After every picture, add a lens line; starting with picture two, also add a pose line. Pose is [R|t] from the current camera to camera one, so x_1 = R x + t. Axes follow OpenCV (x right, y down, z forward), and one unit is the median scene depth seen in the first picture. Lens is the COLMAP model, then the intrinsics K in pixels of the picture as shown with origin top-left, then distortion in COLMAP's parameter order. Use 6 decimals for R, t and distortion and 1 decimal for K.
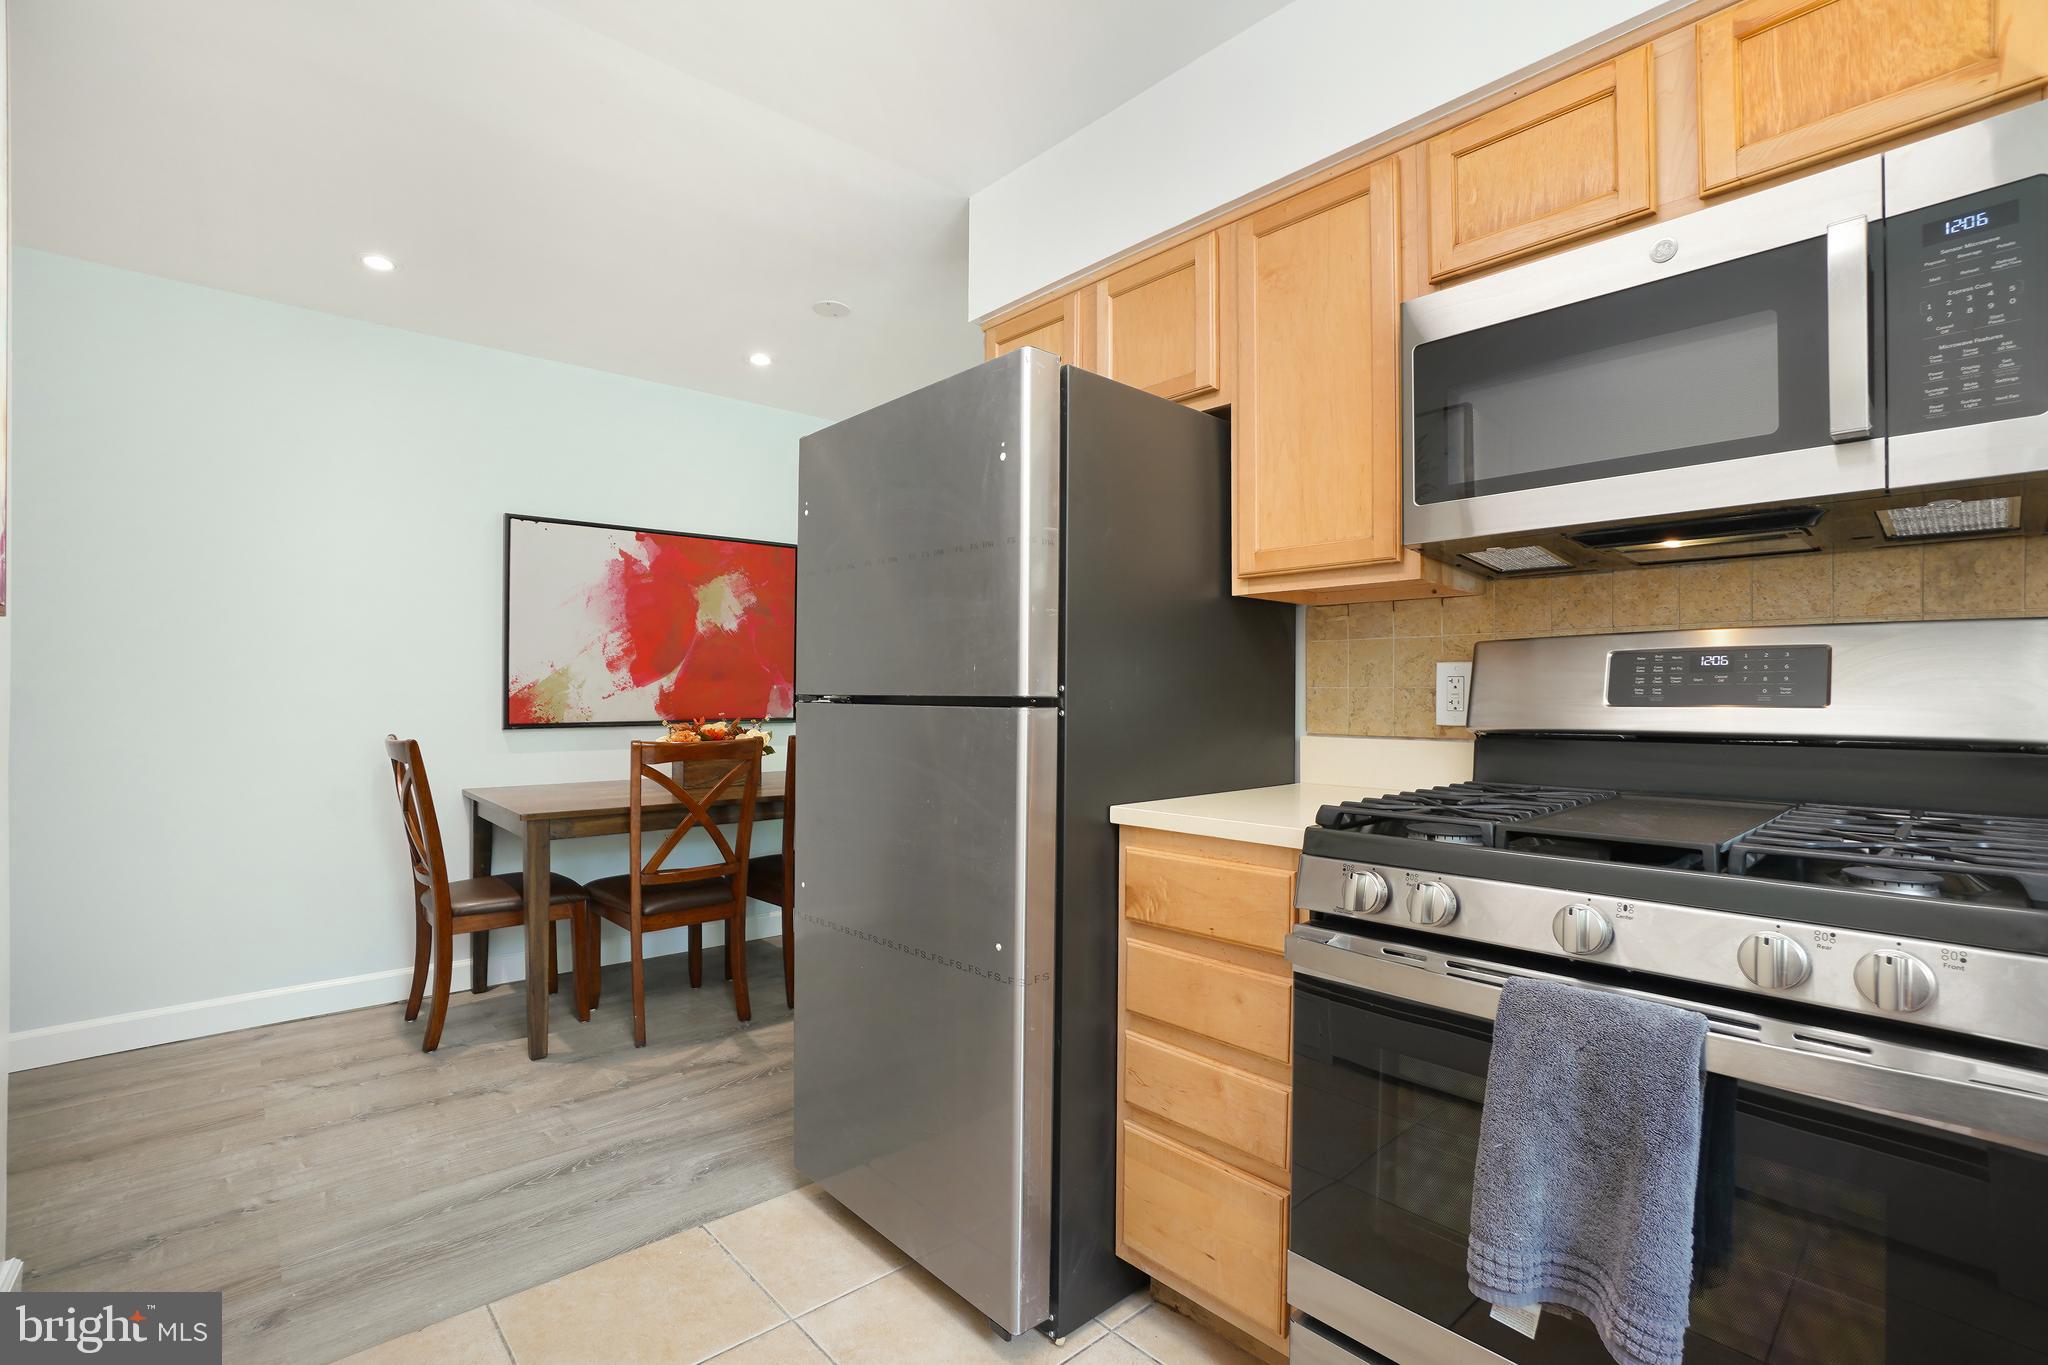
lens RADIAL K [[921.4, 0, 1024.0], [0, 921.4, 682.5], [0, 0, 1]] dist [-0.014427, 0.000047]
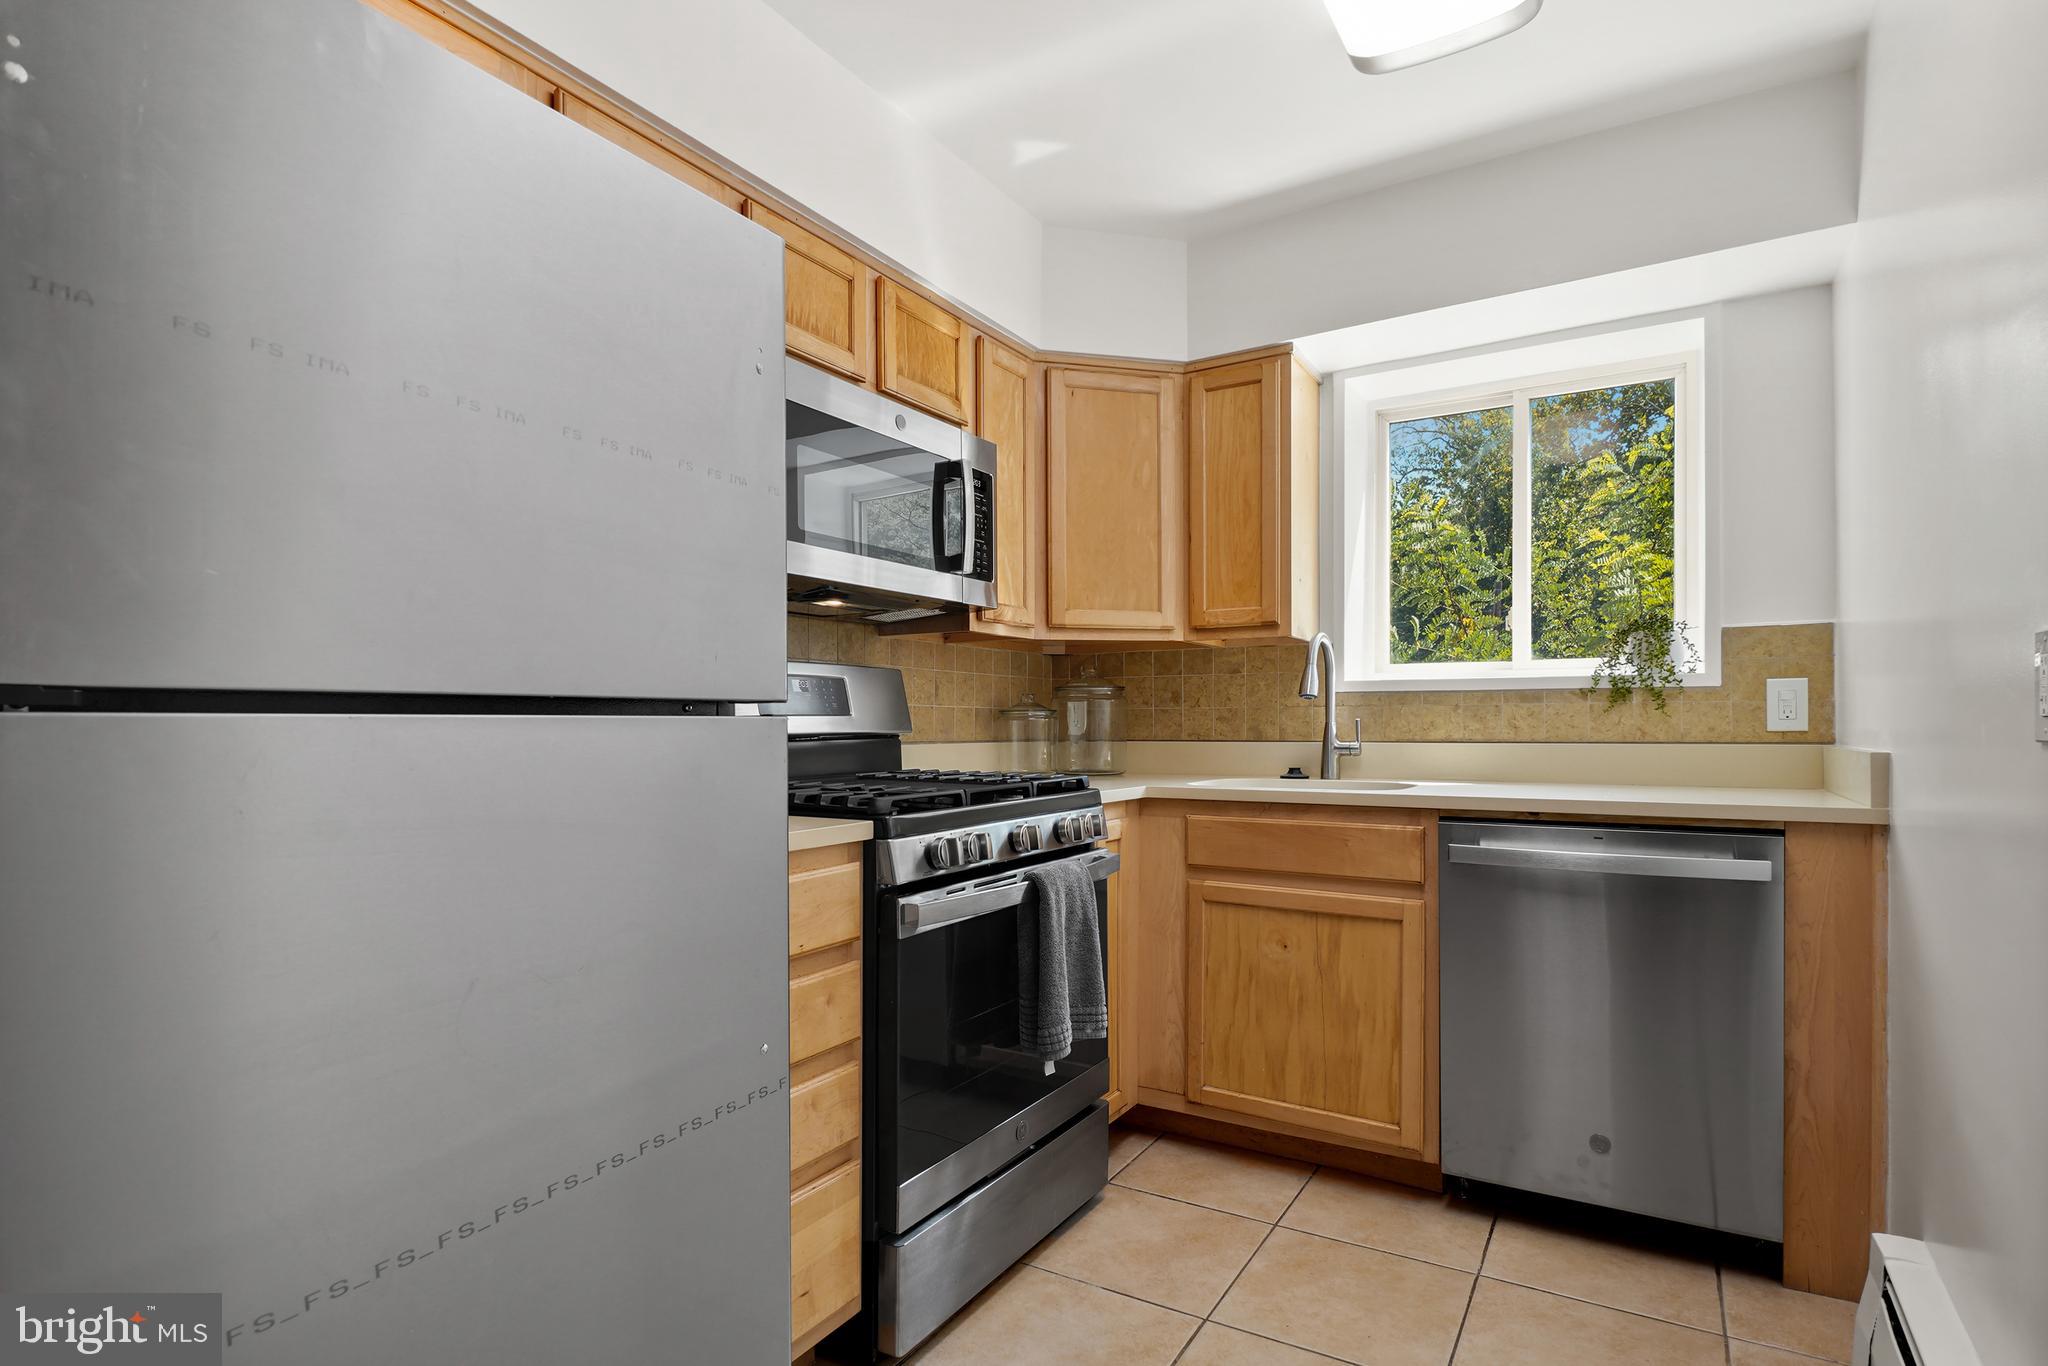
lens RADIAL K [[1040.2, 0, 1025.0], [0, 1040.2, 730.0], [0, 0, 1]] dist [0.001484, -0.000099]
pose [[-0.299525, -0.015216, 0.953967, -0.634491], [-0.017062, 0.999798, 0.010589, 0.018401], [-0.953936, -0.013105, -0.299724, 0.782883]]
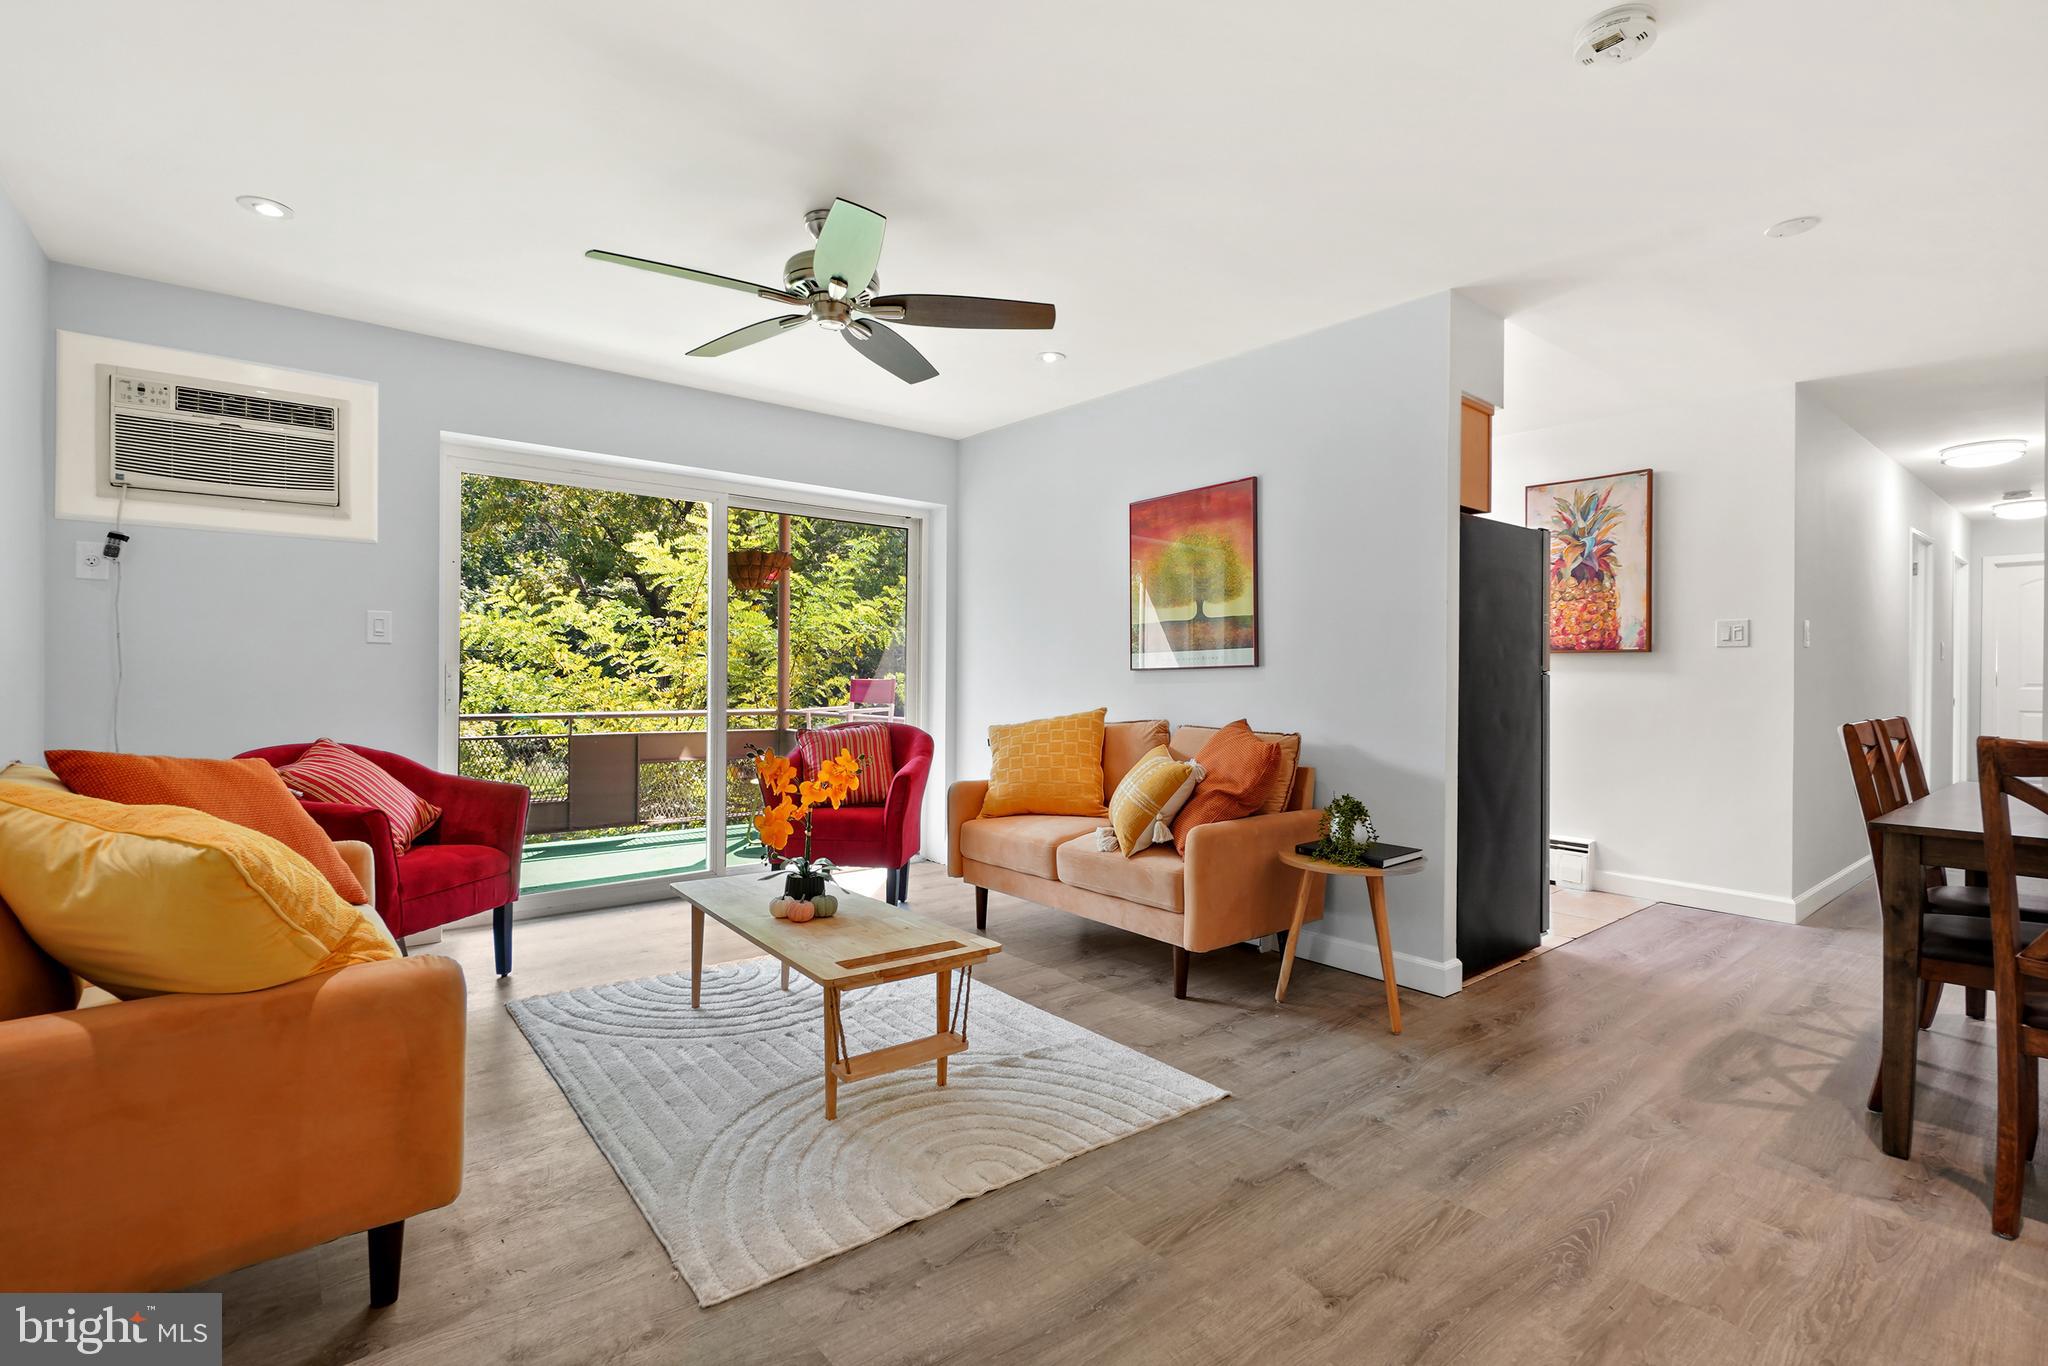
lens RADIAL K [[921.4, 0, 1024.0], [0, 921.4, 683.0], [0, 0, 1]] dist [-0.014427, 0.000047]
pose [[-0.998558, -0.006184, 0.053319, 0.683585], [-0.007045, 0.999847, -0.015986, 0.070521], [-0.053212, -0.016339, -0.998450, 2.827054]]
